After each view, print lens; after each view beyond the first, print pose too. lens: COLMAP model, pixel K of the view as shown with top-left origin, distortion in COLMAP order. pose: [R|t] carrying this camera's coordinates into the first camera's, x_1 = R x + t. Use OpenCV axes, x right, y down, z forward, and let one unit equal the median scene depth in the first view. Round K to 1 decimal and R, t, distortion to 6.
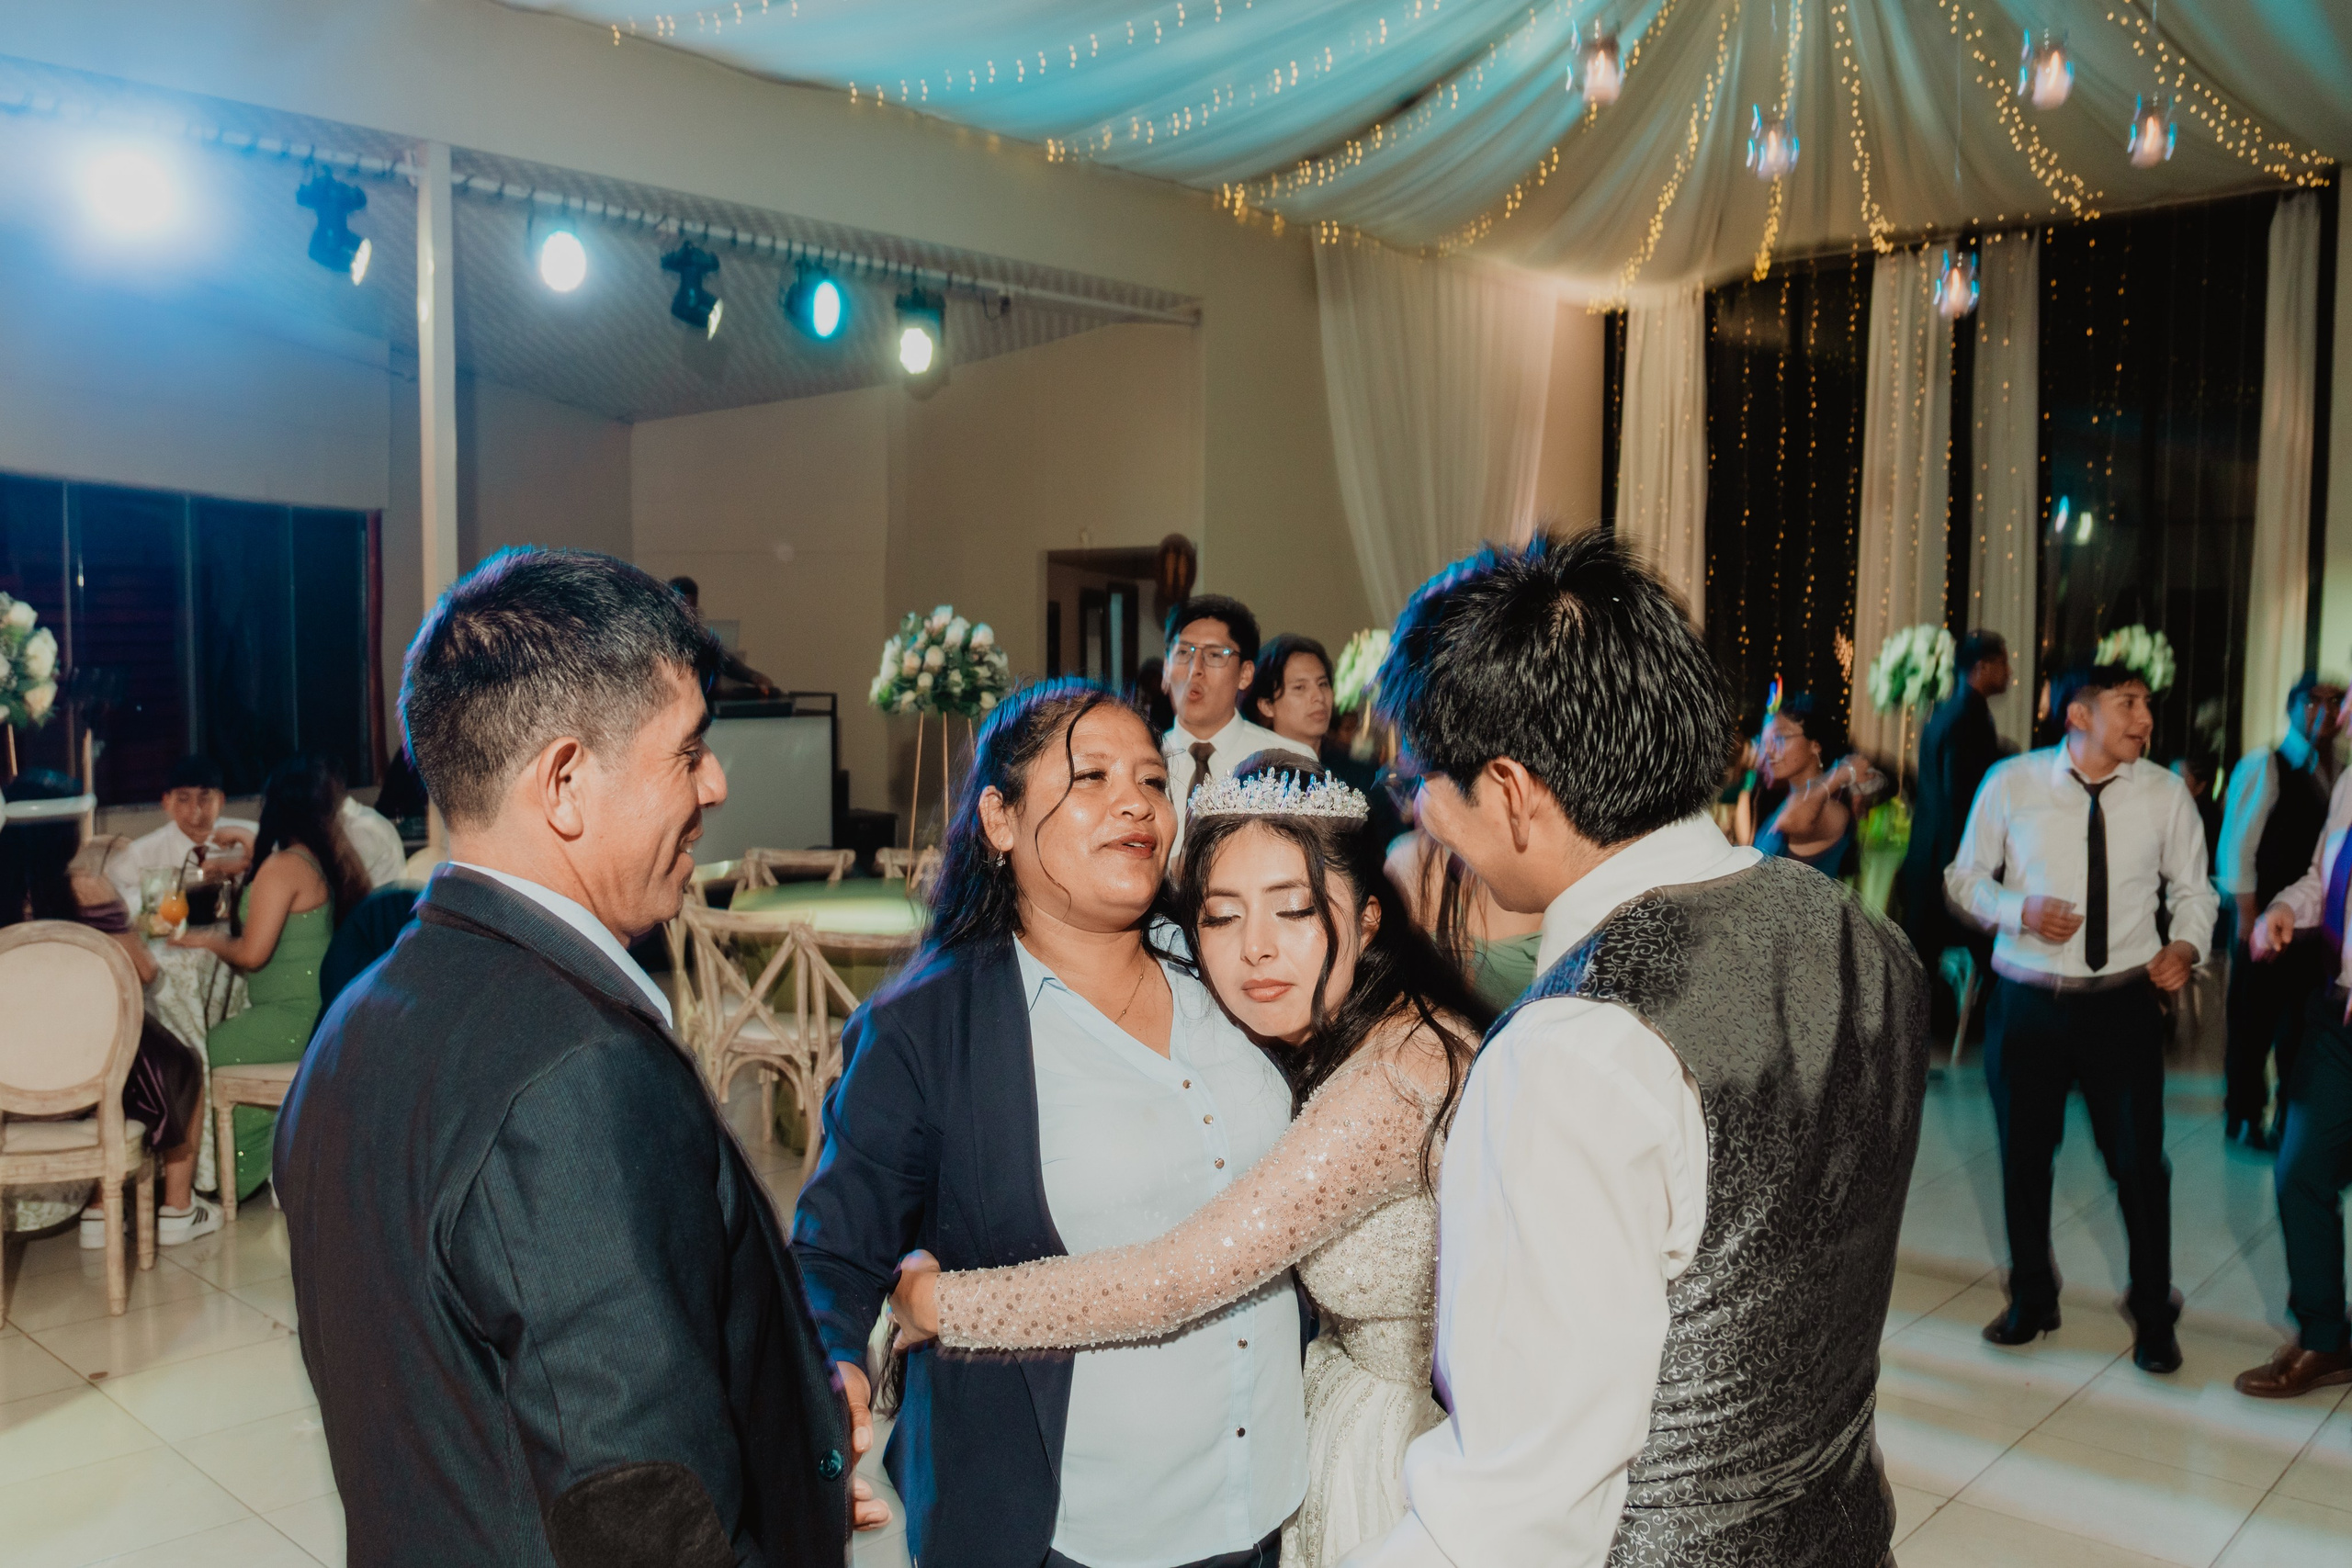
lens RADIAL K [[1902.6, 0, 1180.3], [0, 1902.6, 786.7], [0, 0, 1]] dist [-0.054001, 0.003961]
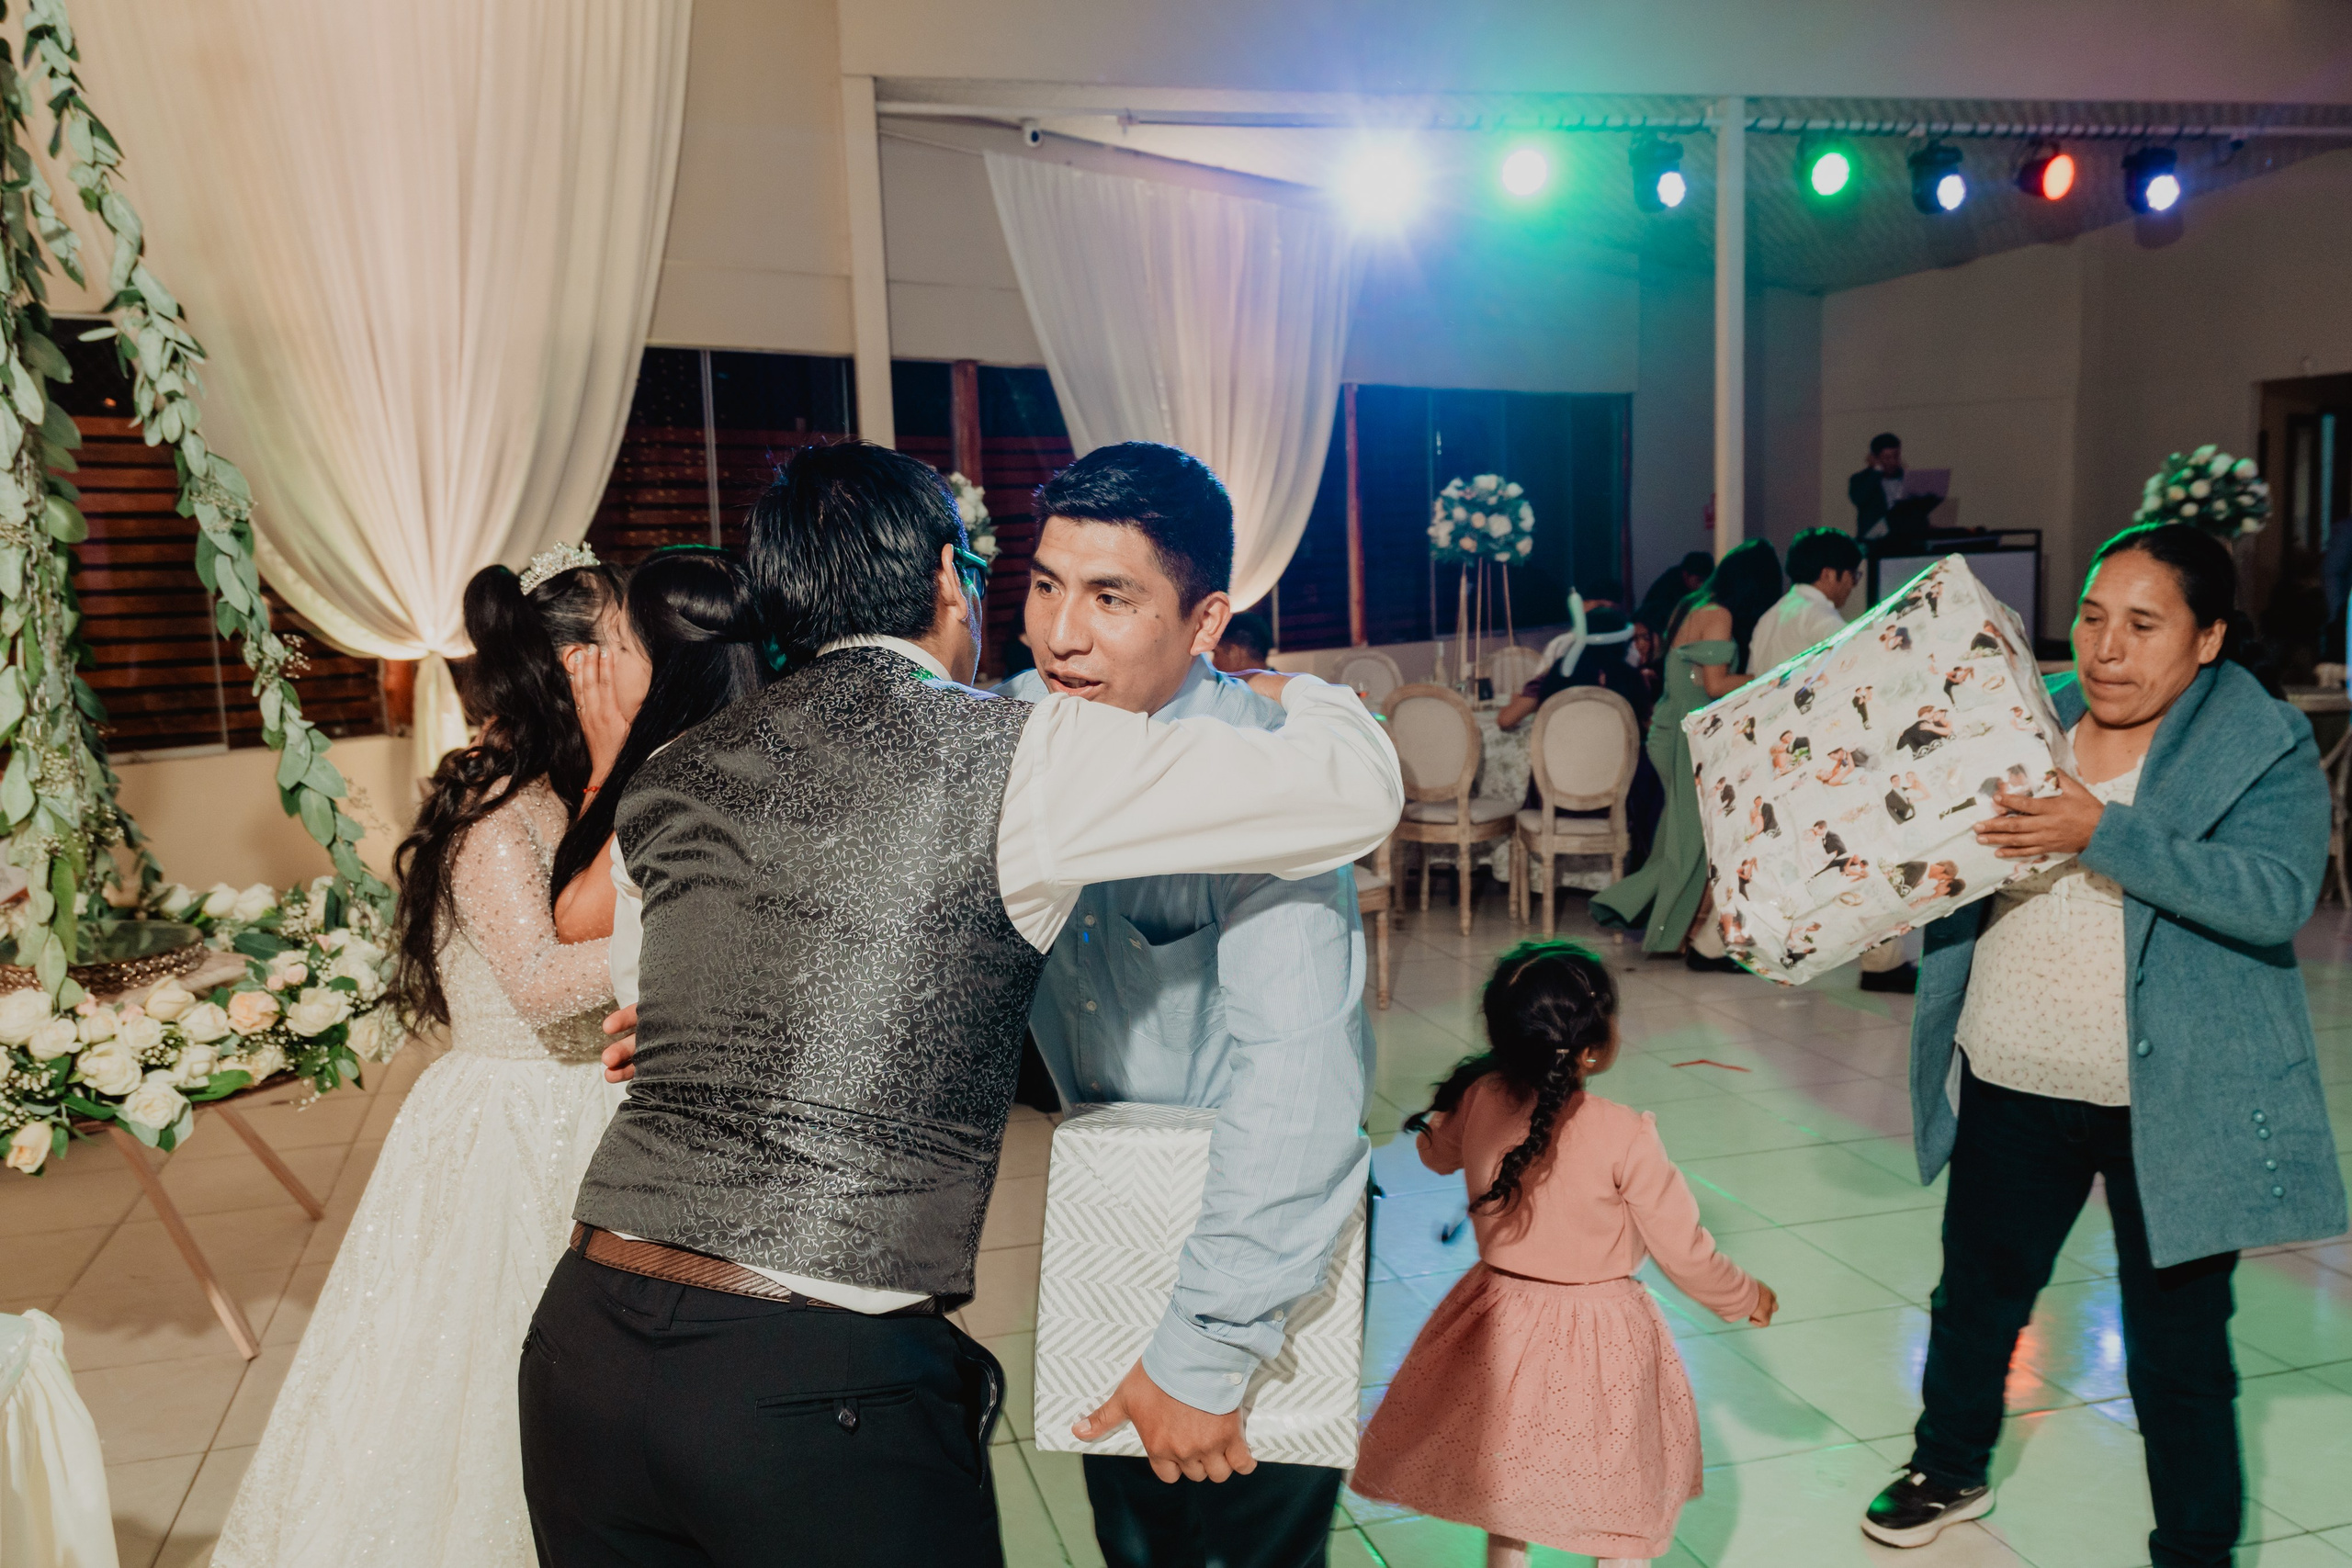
lens RADIAL K [[1871.0, 0, 1145.2], [0, 1871.0, 782.0], [0, 0, 1]] dist [0.013373, 0.010581]
pose [[0.842555, 0.030718, -0.537734, -0.033169], [0.009793, 0.997334, 0.072316, 0.016432], [0.538521, -0.066196, 0.840008, -0.251317]]
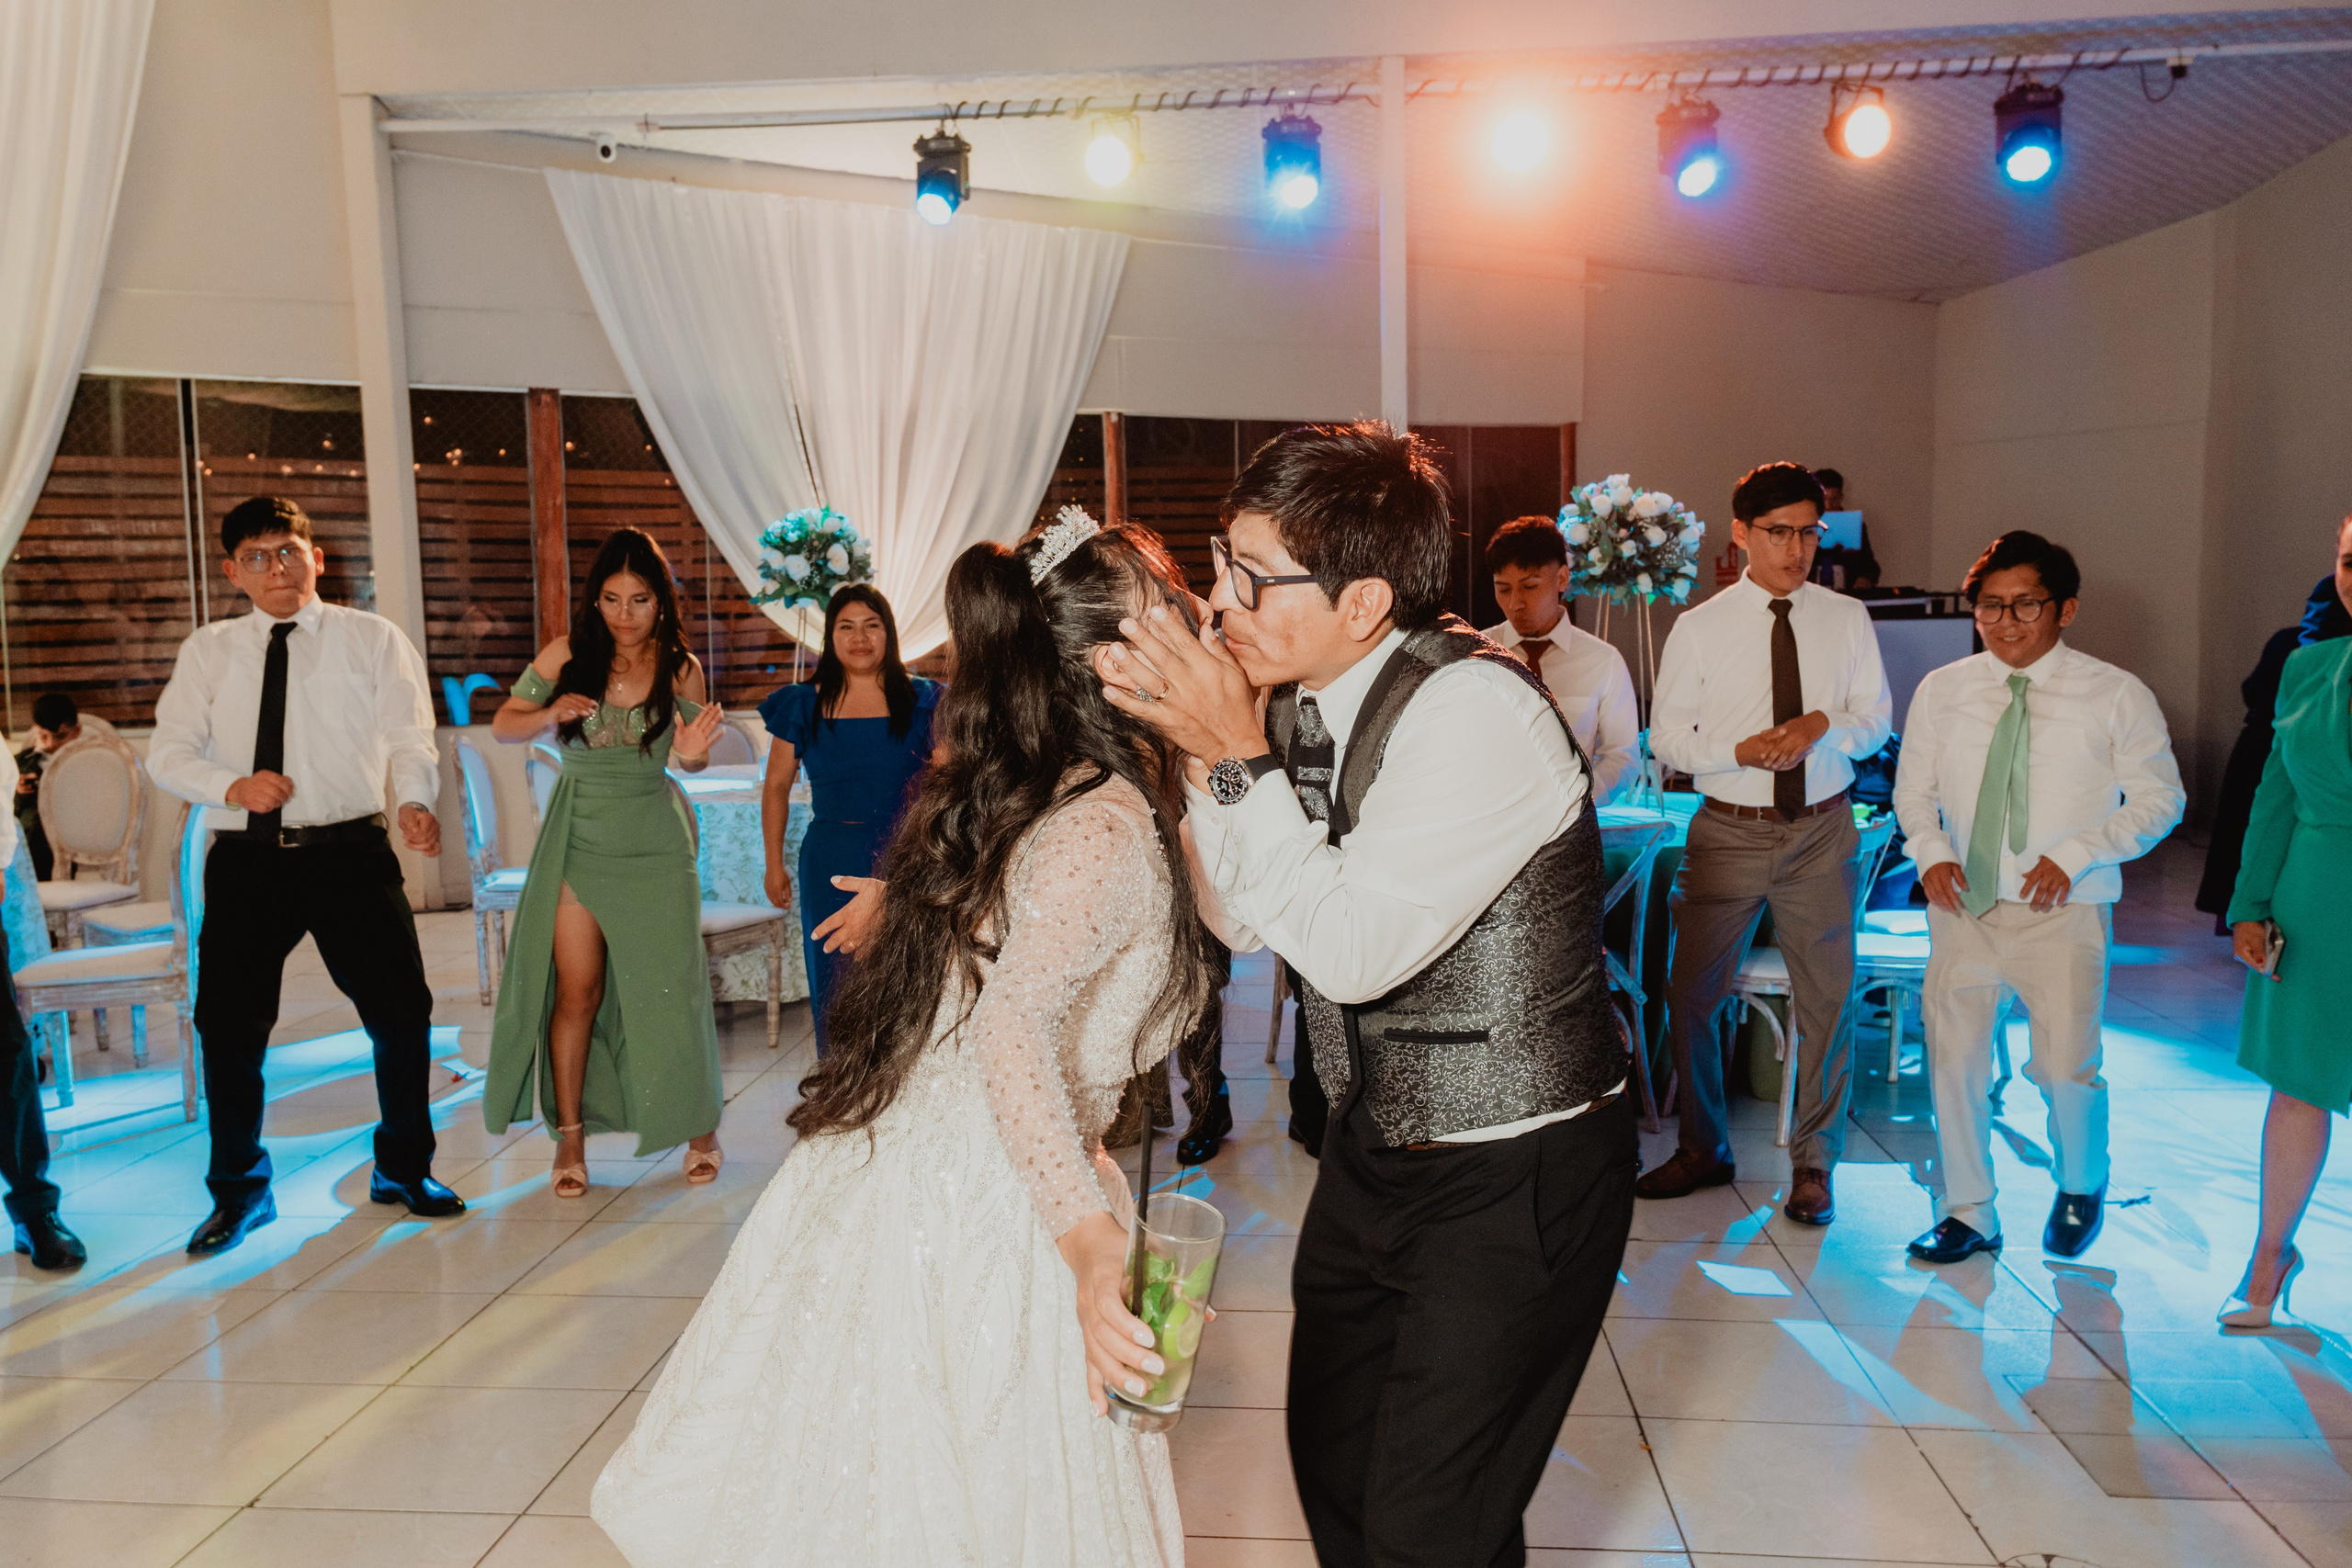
lens RADIAL K [[1882.9, 0, 1168.7], [0, 1882.9, 806.5], [0, 0, 1]] dist [0.026012, 0.005385]
pose [[0.612007, 0.062955, -0.788343, 0.321264], [-0.028633, 0.997937, 0.057464, 0.011363], [0.790334, -0.012596, 0.612547, 0.220695]]
